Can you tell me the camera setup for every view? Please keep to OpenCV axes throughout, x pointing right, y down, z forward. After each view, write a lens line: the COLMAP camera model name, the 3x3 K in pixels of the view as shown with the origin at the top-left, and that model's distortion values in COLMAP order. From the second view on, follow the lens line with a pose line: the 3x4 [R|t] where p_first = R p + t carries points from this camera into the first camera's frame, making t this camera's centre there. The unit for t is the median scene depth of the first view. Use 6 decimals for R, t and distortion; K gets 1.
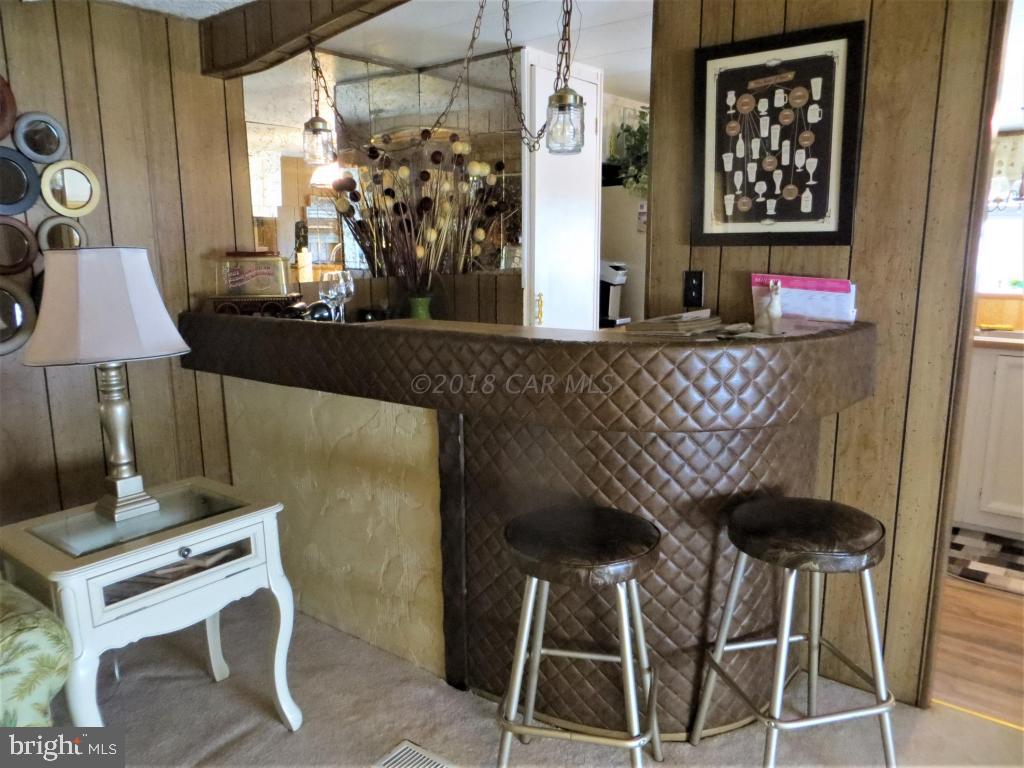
lens RADIAL K [[776.5, 0, 513.9], [0, 776.5, 385.9], [0, 0, 1]] dist [-0.027450, -0.001232]
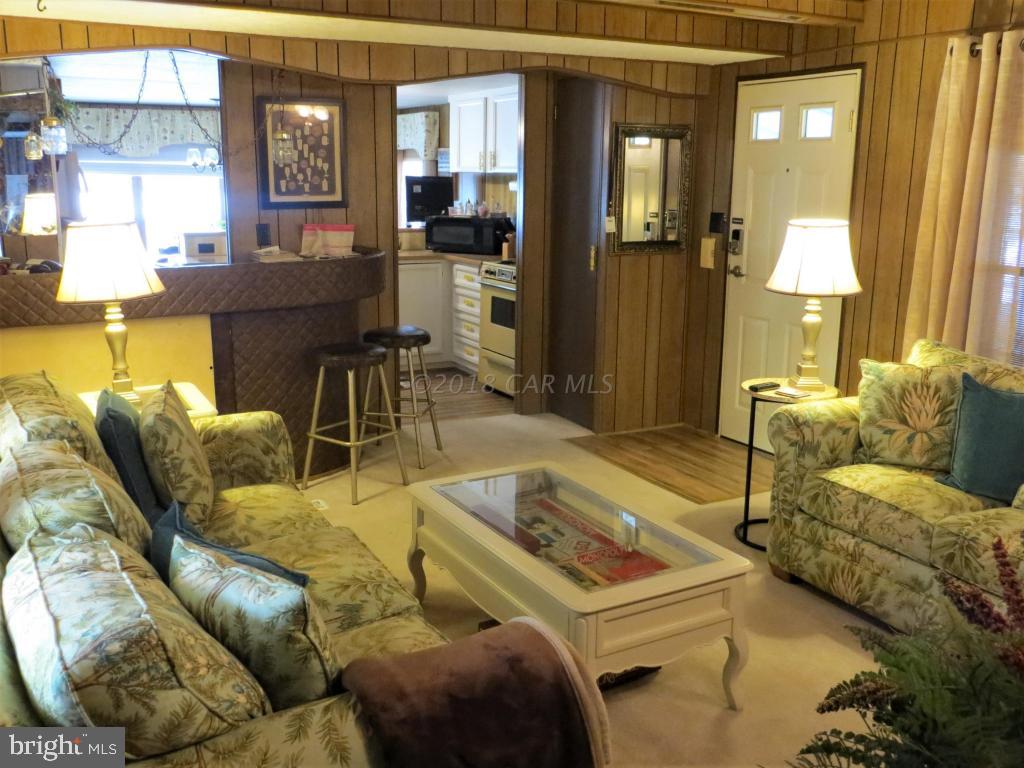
lens RADIAL K [[960.8, 0, 513.3], [0, 960.8, 383.6], [0, 0, 1]] dist [-0.050214, 0.000000]
pose [[0.389655, -0.186343, 0.901912, -1.639184], [0.156741, 0.978447, 0.134438, -0.002063], [-0.907525, 0.088982, 0.410464, -0.352593]]
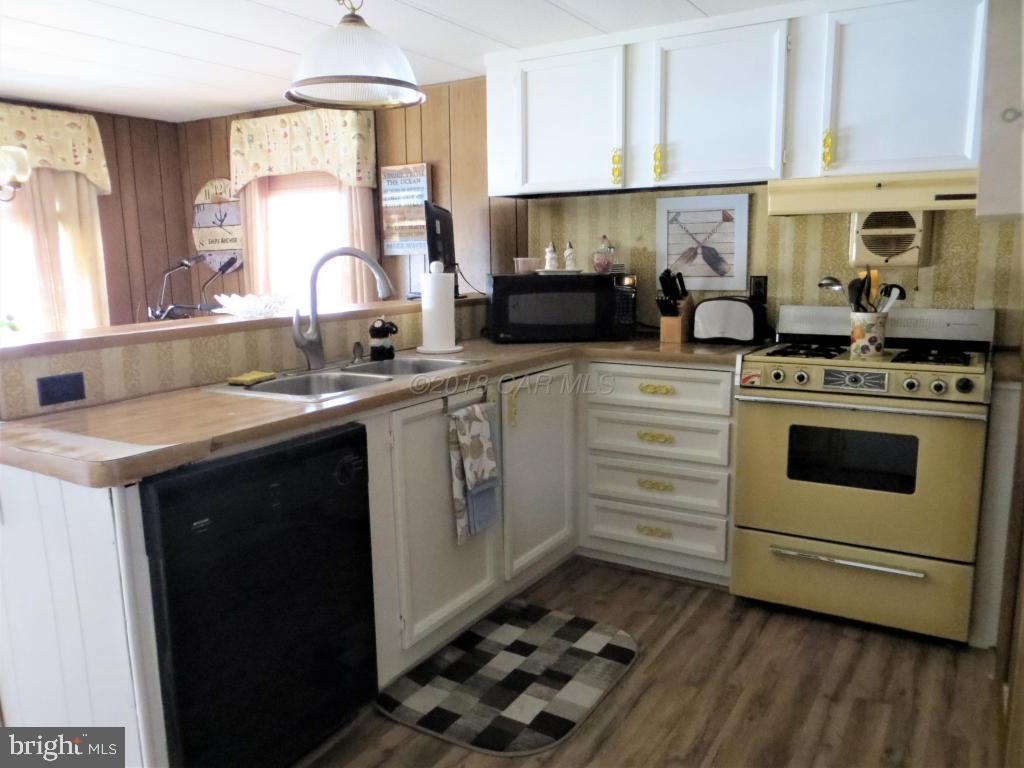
lens RADIAL K [[776.5, 0, 512.2], [0, 776.5, 383.6], [0, 0, 1]] dist [-0.027450, -0.001232]
pose [[-0.112720, -0.157452, 0.981072, -0.016089], [0.200954, 0.963349, 0.177696, -0.227019], [-0.973094, 0.217181, -0.076948, 1.377222]]
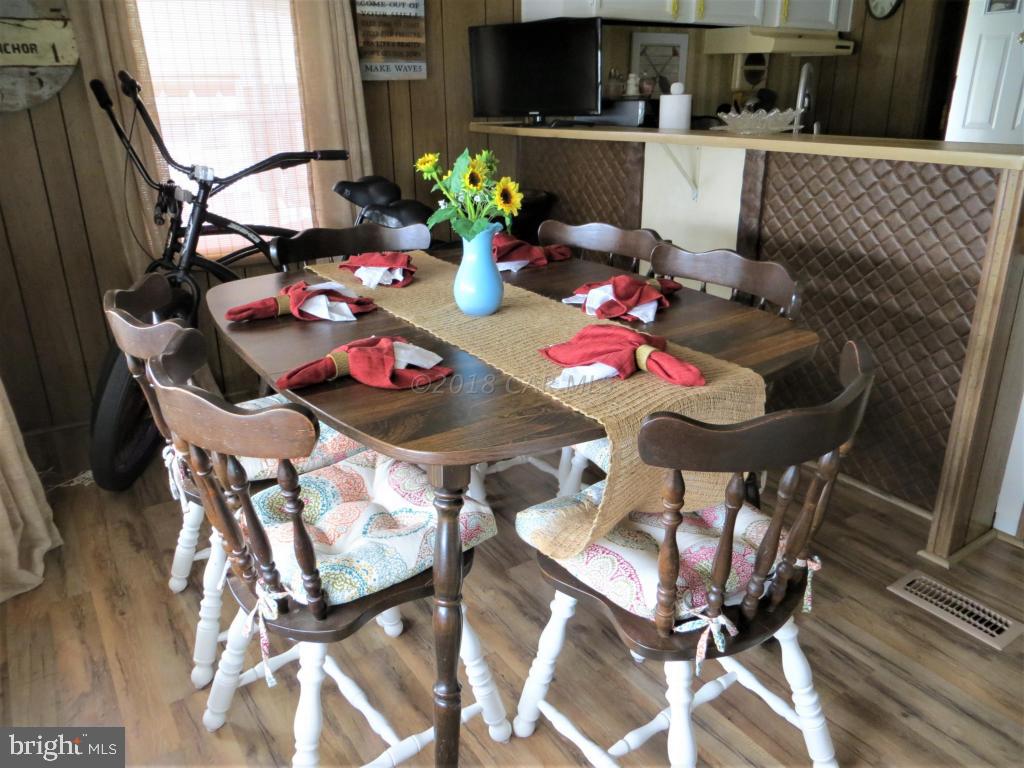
lens RADIAL K [[776.5, 0, 509.5], [0, 776.5, 385.4], [0, 0, 1]] dist [-0.027450, -0.001232]
pose [[-0.946853, -0.093734, 0.307706, 1.116681], [0.081007, 0.856284, 0.510113, -0.474667], [-0.311298, 0.507929, -0.803182, 2.788465]]
